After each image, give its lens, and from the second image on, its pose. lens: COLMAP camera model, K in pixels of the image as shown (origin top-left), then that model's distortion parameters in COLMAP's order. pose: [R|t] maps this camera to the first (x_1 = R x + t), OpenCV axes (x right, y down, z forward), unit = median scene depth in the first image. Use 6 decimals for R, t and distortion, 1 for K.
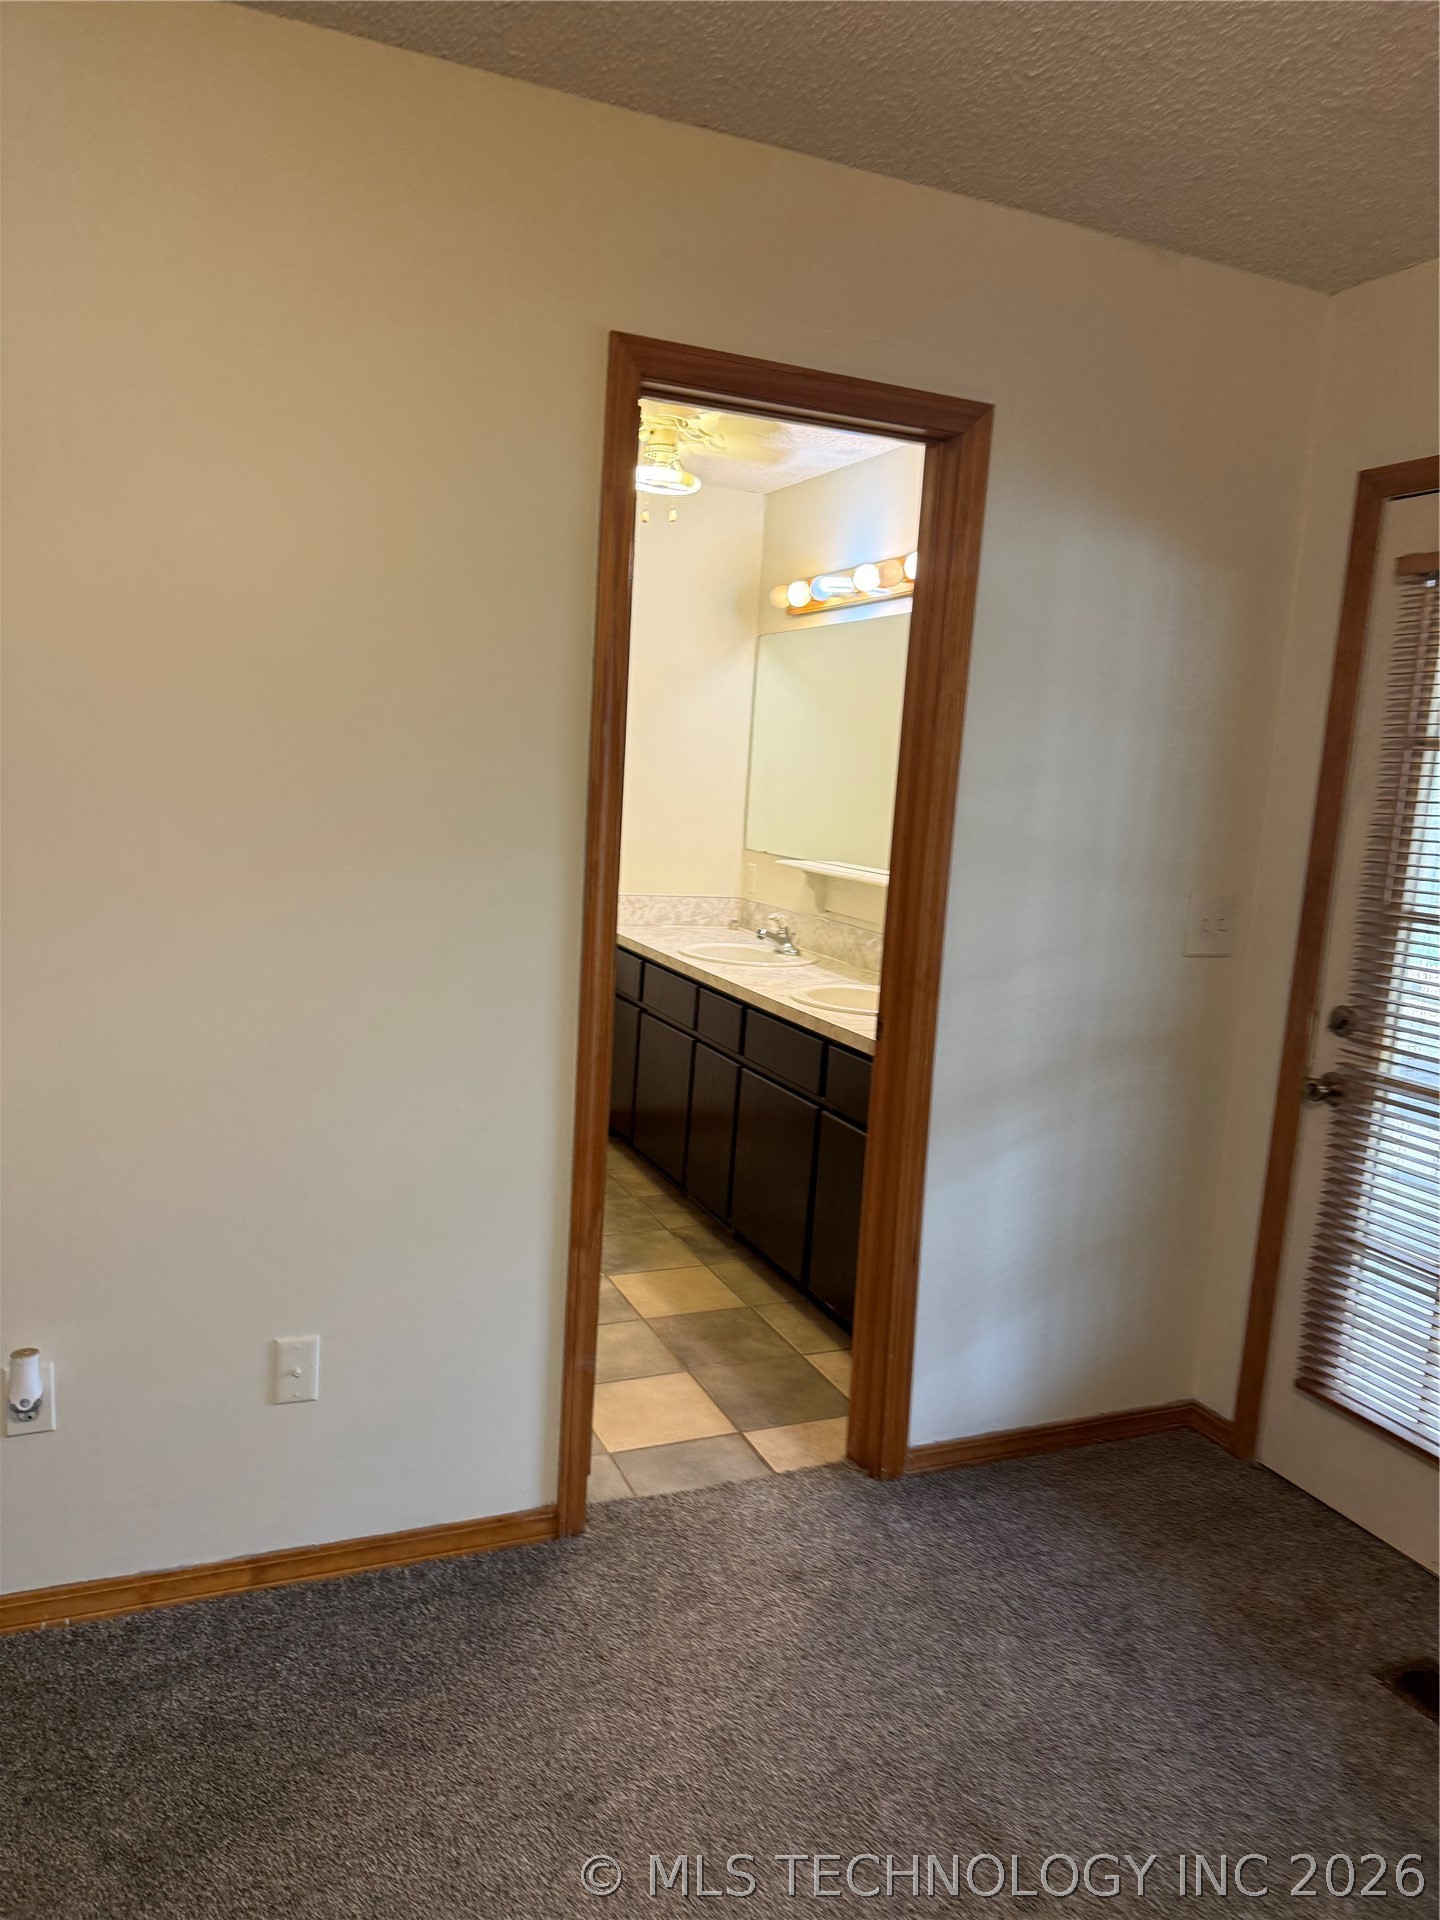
lens RADIAL K [[1368.8, 0, 710.2], [0, 1368.8, 974.3], [0, 0, 1]] dist [0.058370, -0.082729]
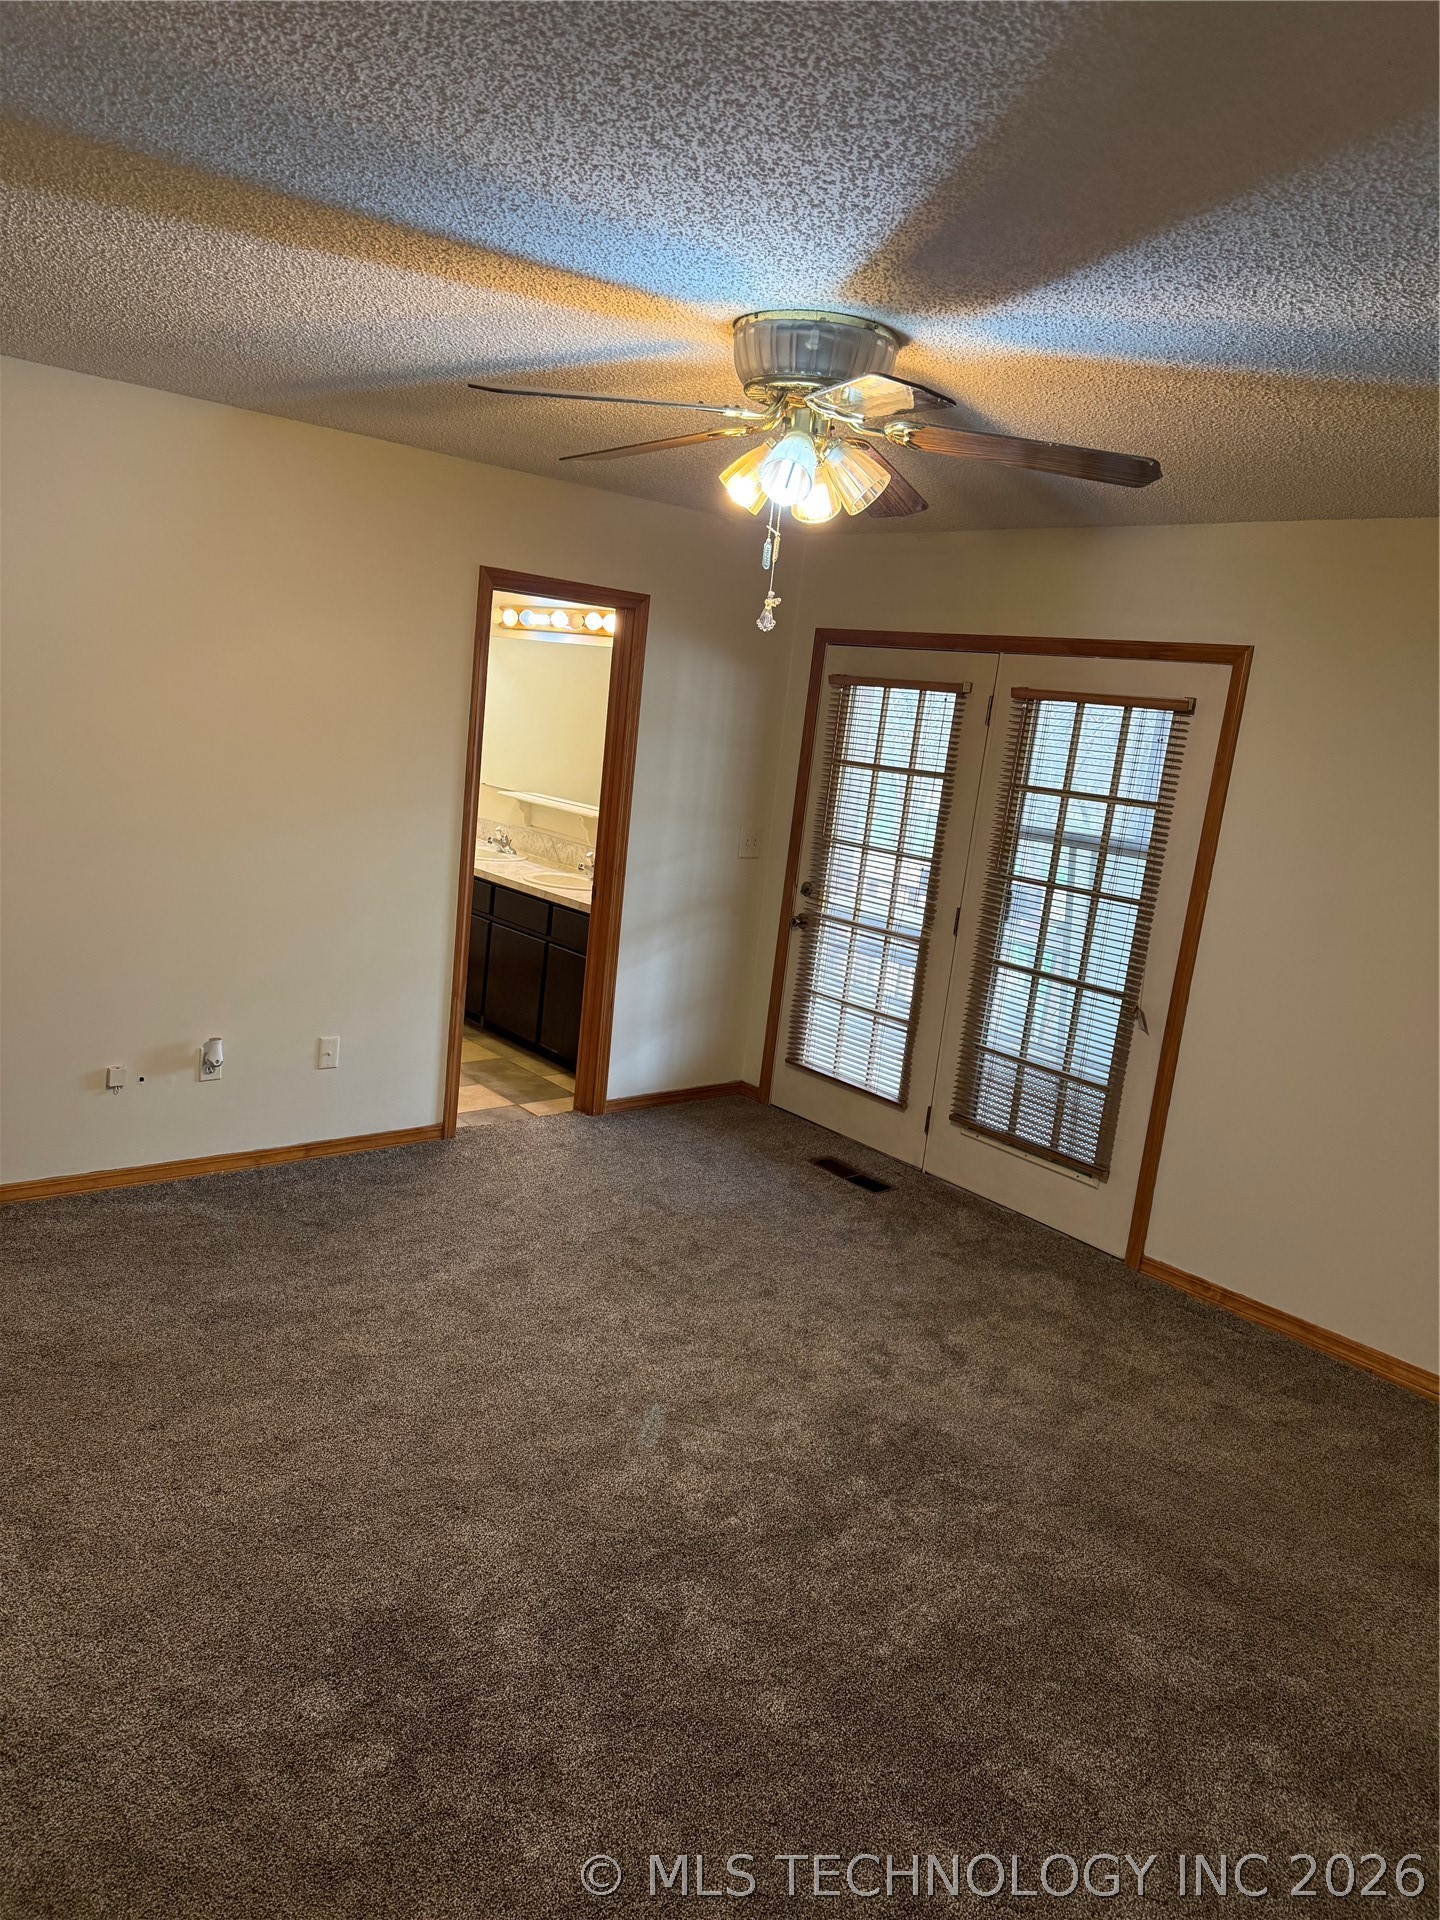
lens RADIAL K [[1368.8, 0, 710.2], [0, 1368.8, 974.3], [0, 0, 1]] dist [0.058370, -0.082729]
pose [[0.959561, -0.015369, 0.281082, -0.265078], [-0.006189, 0.997115, 0.075651, 0.005369], [-0.281434, -0.074332, 0.956697, -0.928505]]
